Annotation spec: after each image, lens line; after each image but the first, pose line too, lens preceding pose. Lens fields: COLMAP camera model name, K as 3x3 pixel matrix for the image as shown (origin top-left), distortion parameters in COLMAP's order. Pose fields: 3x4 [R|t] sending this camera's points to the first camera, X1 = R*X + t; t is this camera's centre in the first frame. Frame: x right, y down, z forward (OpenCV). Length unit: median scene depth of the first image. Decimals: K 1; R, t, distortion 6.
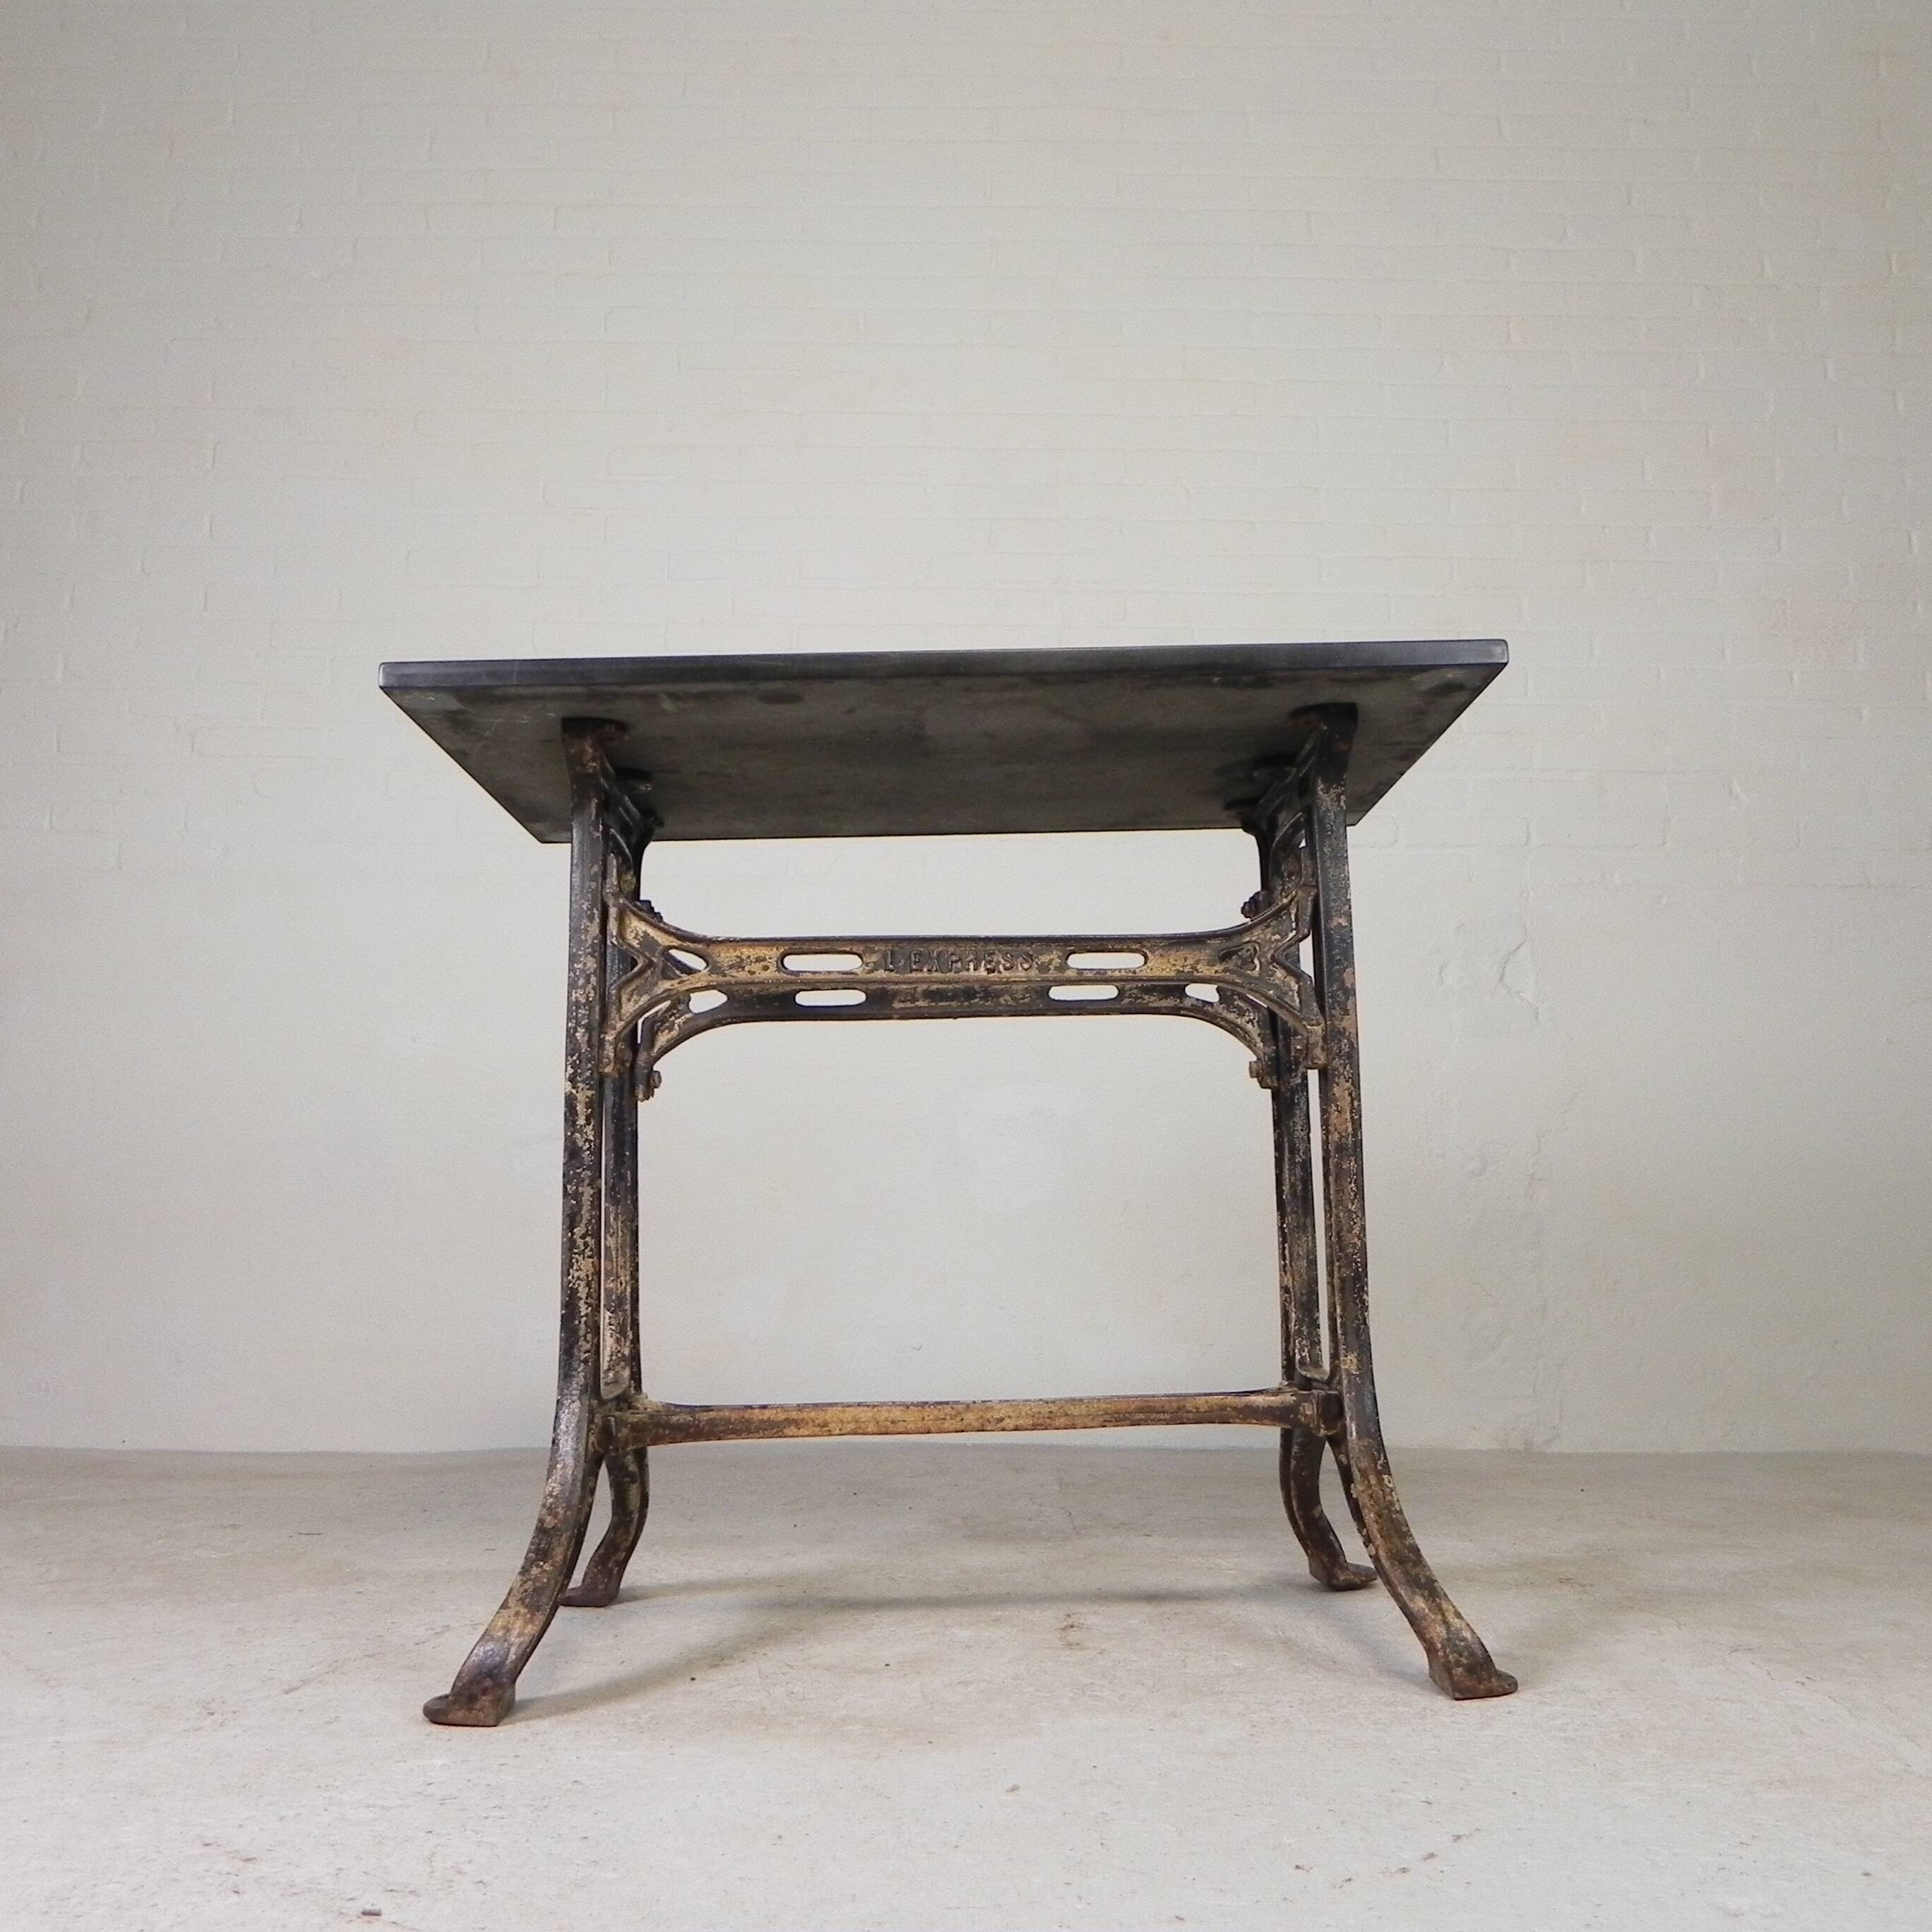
lens RADIAL K [[1938.3, 0, 970.4], [0, 1938.3, 952.8], [0, 0, 1]] dist [-0.008578, -0.008001]
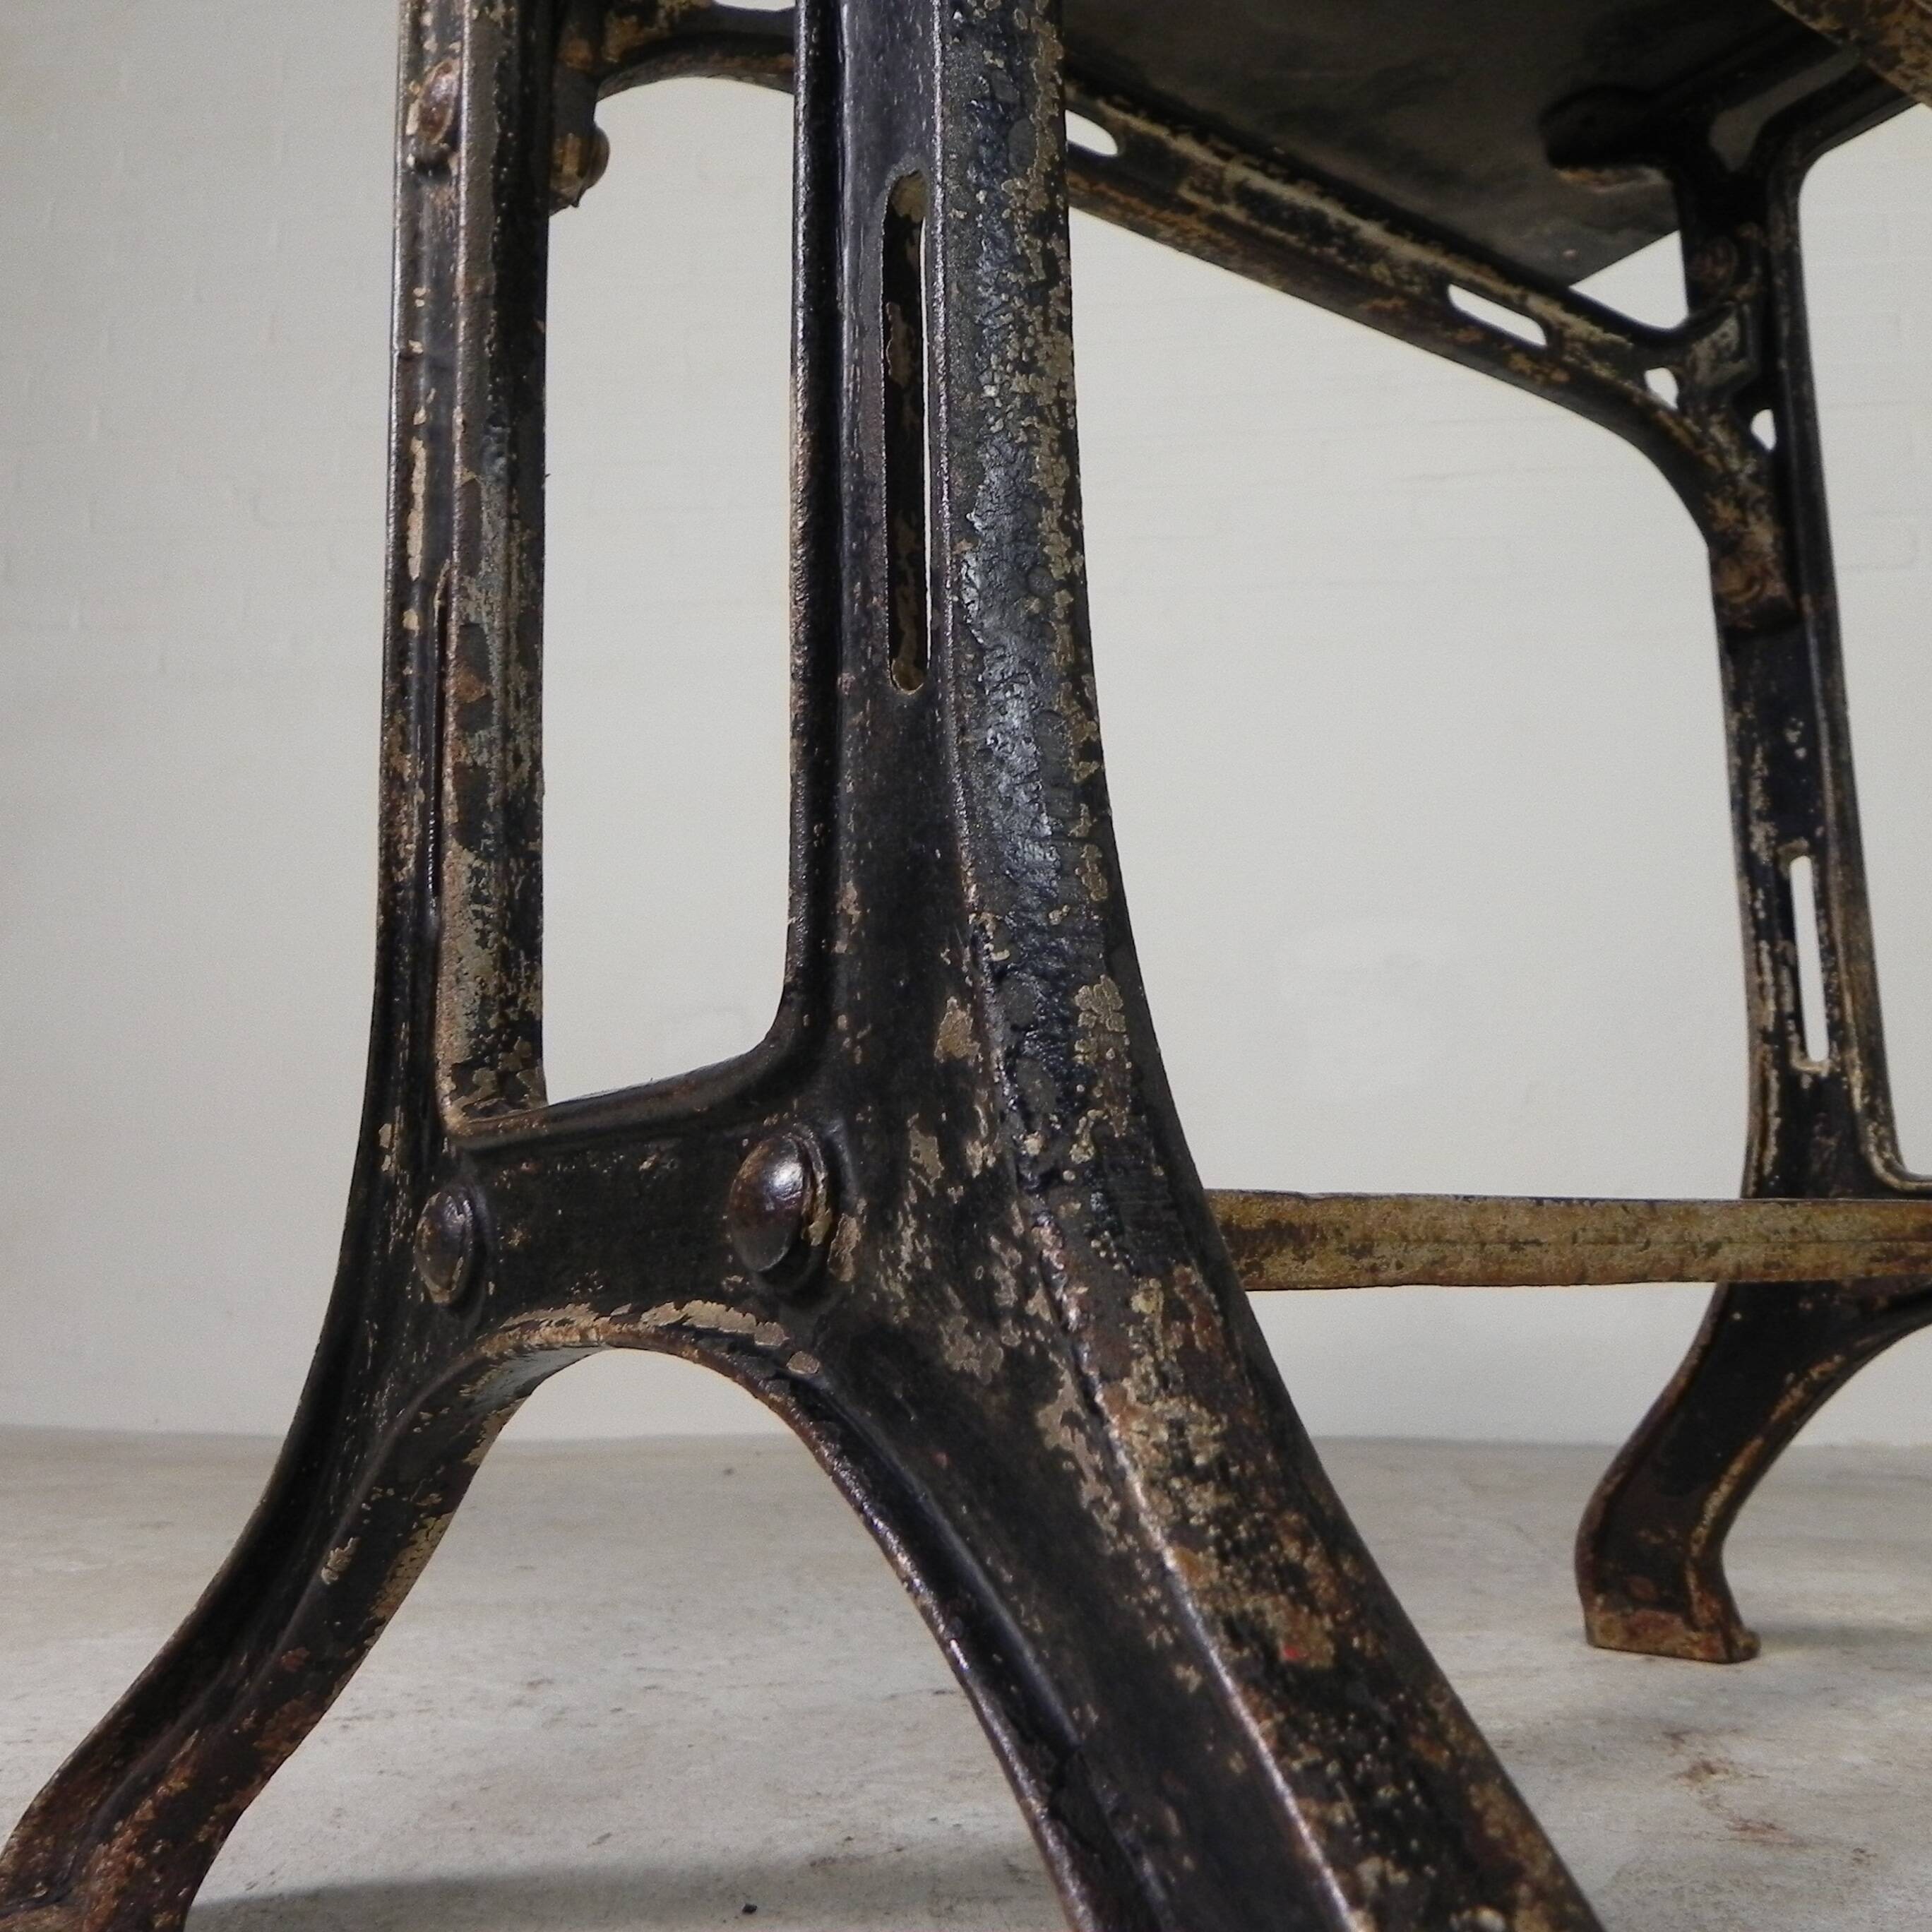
lens RADIAL K [[1947.8, 0, 969.0], [0, 1947.8, 942.5], [0, 0, 1]] dist [-0.007175, -0.020922]
pose [[0.817766, 0.115393, 0.563865, -0.301907], [-0.085562, 0.993183, -0.079161, 0.230227], [-0.569156, 0.016489, 0.822064, 0.803833]]
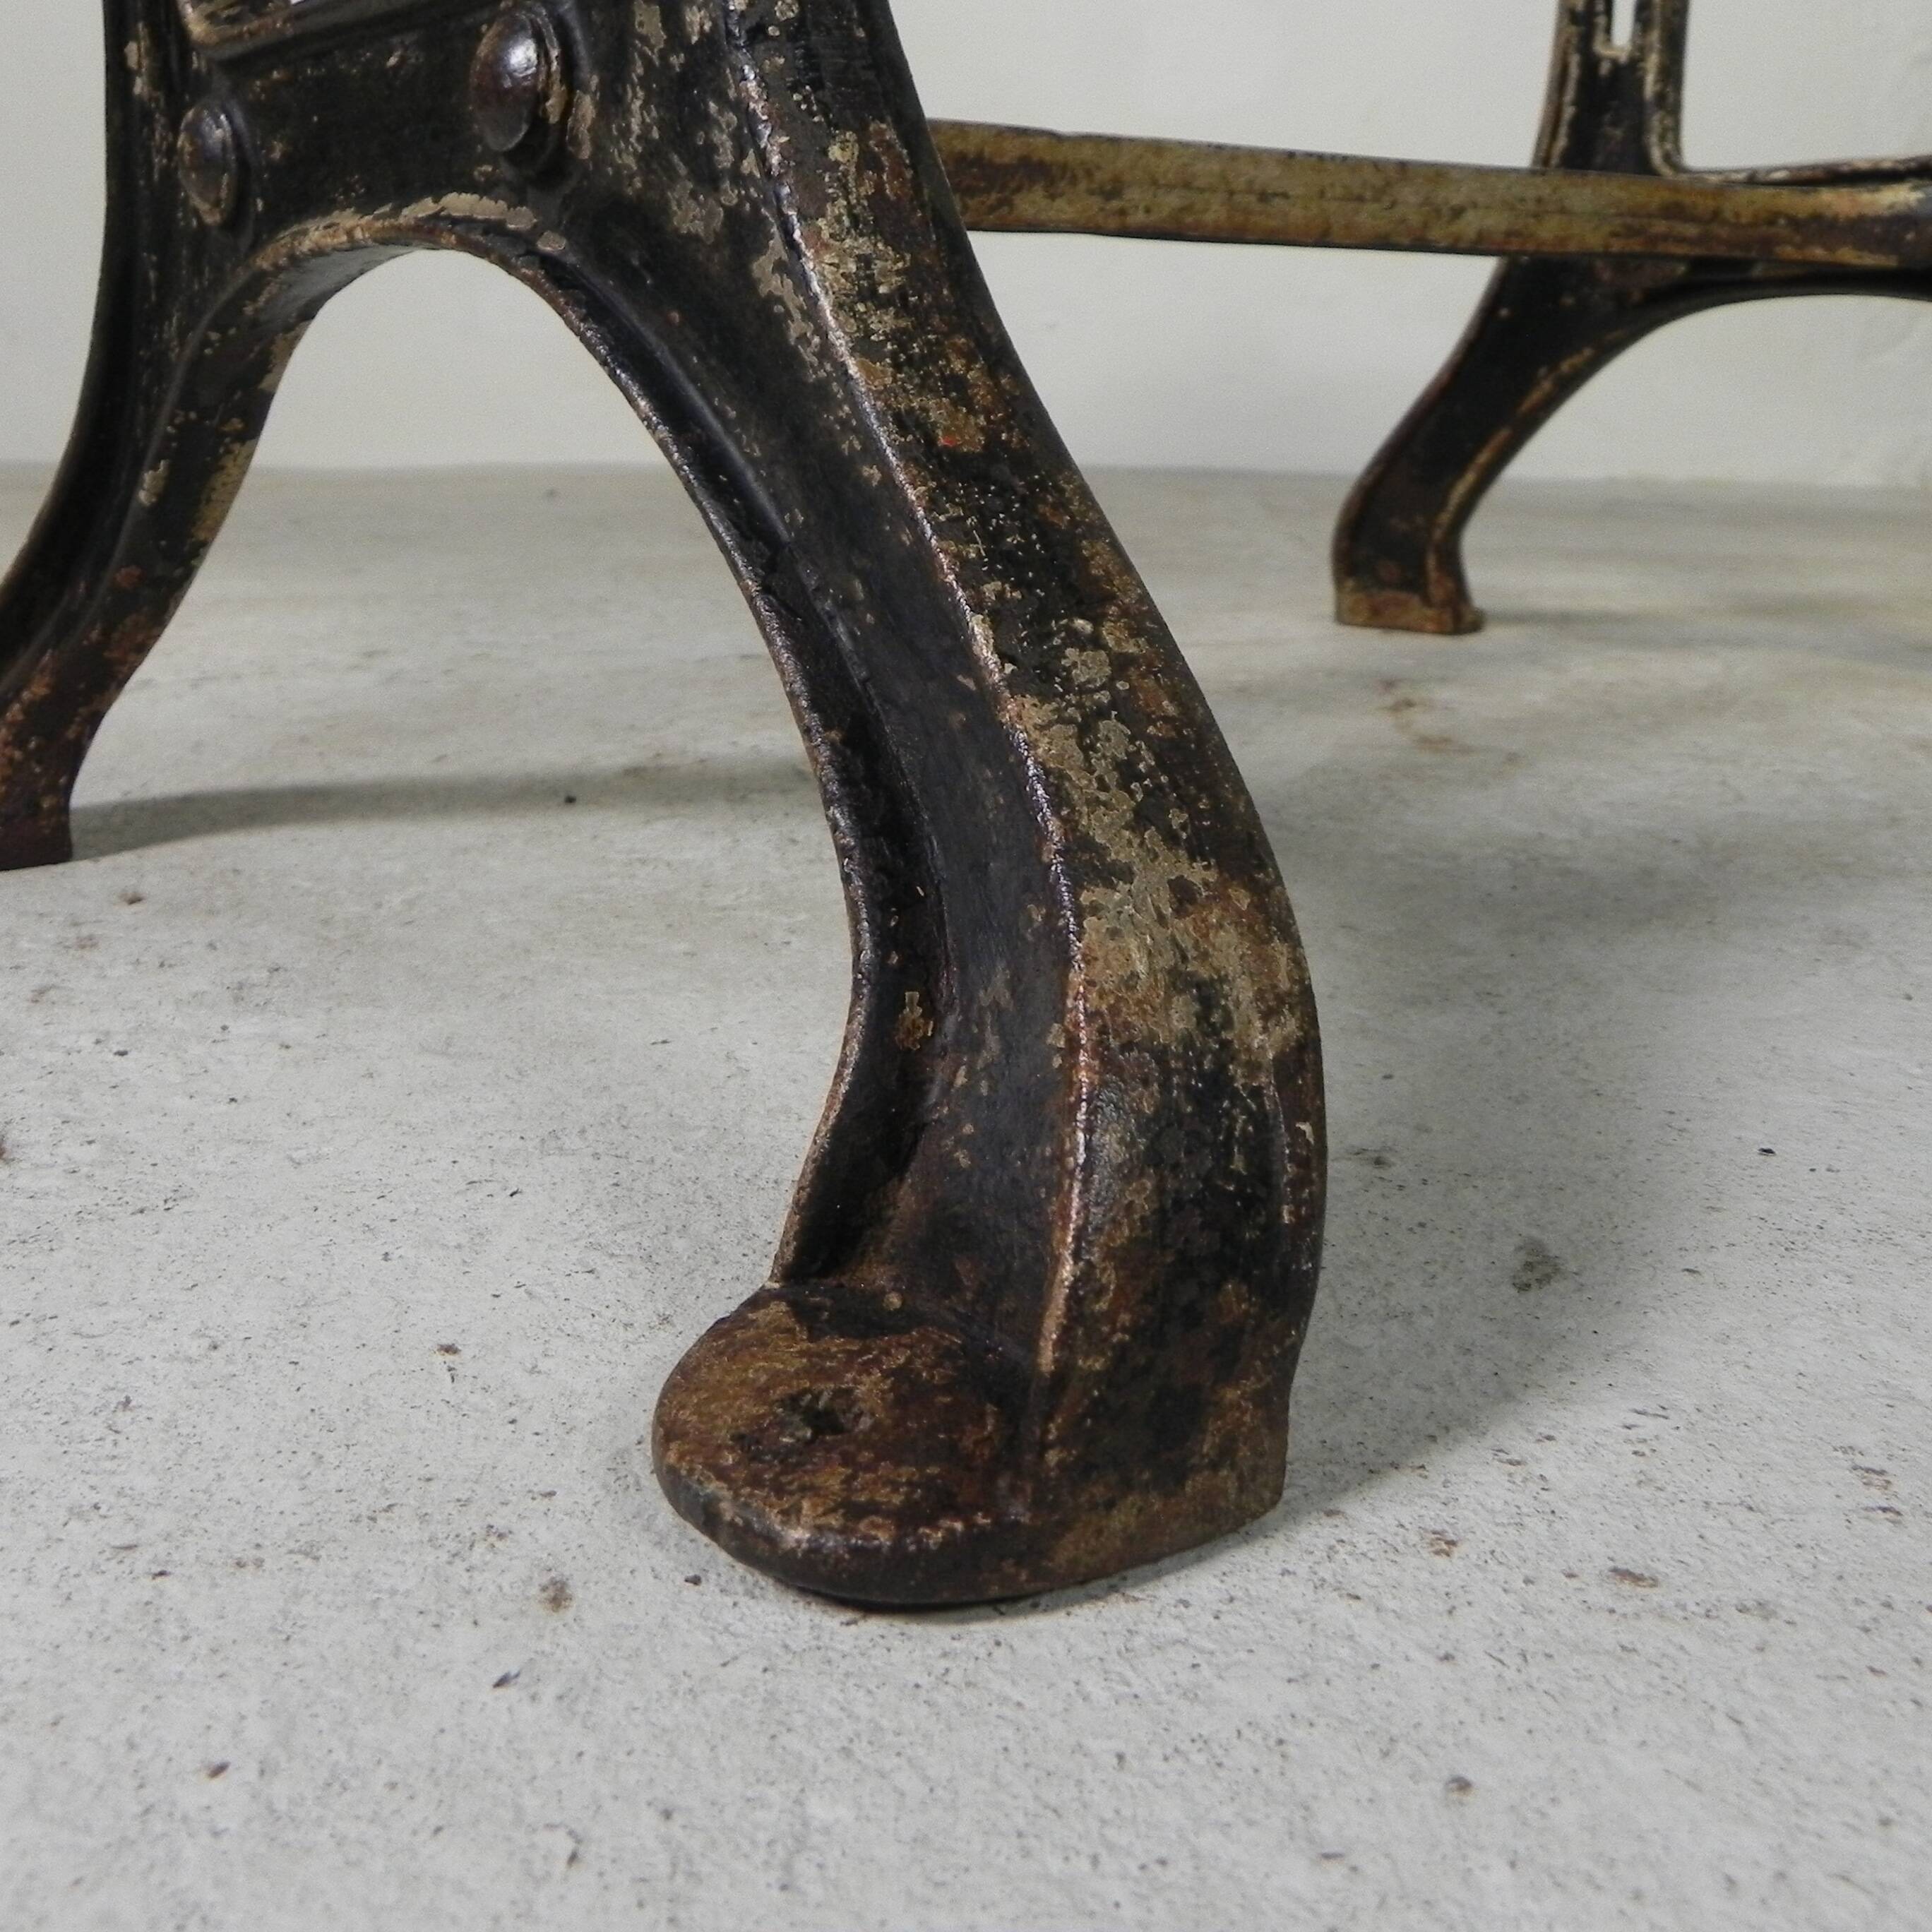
lens RADIAL K [[1947.4, 0, 972.4], [0, 1947.4, 955.9], [0, 0, 1]] dist [-0.005188, -0.016831]
pose [[0.767619, -0.172108, 0.617365, -0.309885], [-0.100943, 0.918779, 0.381647, 0.244098], [-0.632907, -0.355279, 0.687900, 0.771330]]
